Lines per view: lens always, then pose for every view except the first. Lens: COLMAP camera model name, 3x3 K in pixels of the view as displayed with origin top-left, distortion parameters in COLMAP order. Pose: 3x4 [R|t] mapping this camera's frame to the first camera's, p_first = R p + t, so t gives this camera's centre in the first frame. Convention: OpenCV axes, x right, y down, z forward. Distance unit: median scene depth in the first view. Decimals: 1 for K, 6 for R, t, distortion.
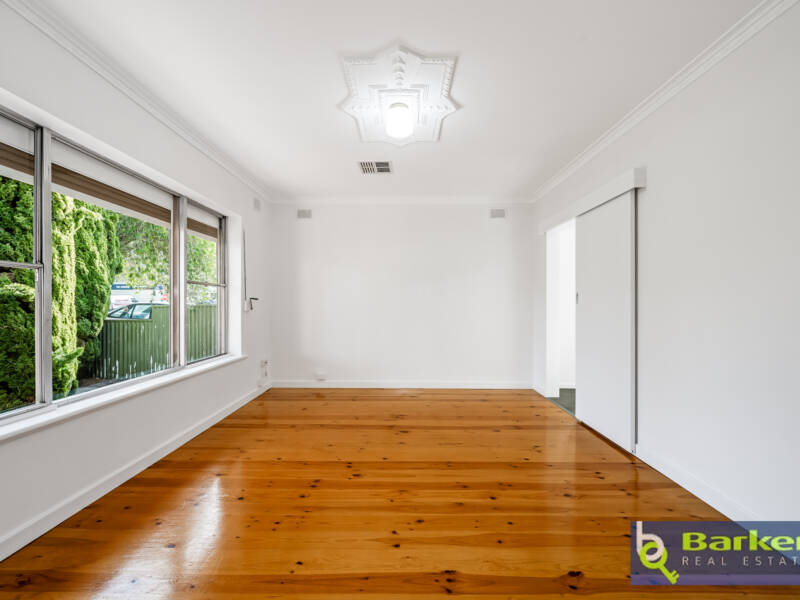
lens RADIAL K [[355.5, 0, 400.3], [0, 355.5, 301.1], [0, 0, 1]] dist [-0.002794, -0.001180]
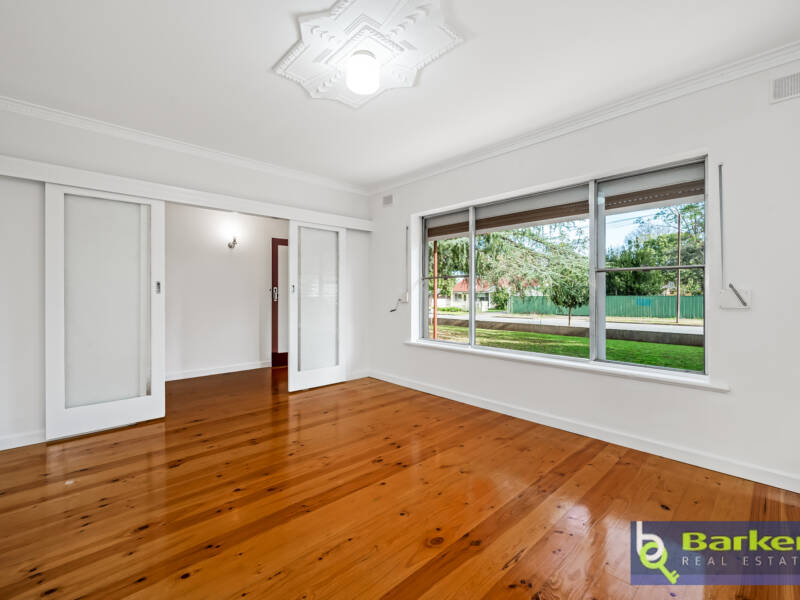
lens RADIAL K [[360.9, 0, 399.0], [0, 360.9, 293.4], [0, 0, 1]] dist [-0.001955, -0.001864]
pose [[-0.722982, -0.003647, -0.690857, 0.568902], [-0.000075, 0.999986, -0.005199, 0.013426], [0.690866, -0.003707, -0.722973, 1.835115]]
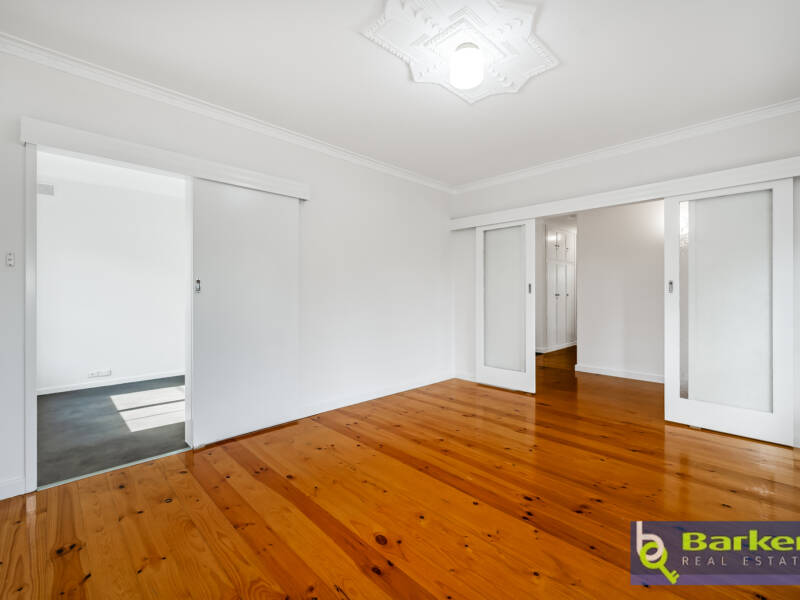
lens RADIAL K [[355.5, 0, 403.5], [0, 355.5, 296.4], [0, 0, 1]] dist [-0.002794, -0.001180]
pose [[-0.706264, -0.005050, 0.707930, -0.517113], [-0.000422, 0.999977, 0.006712, 0.009600], [-0.707948, 0.004442, -0.706250, 1.836095]]
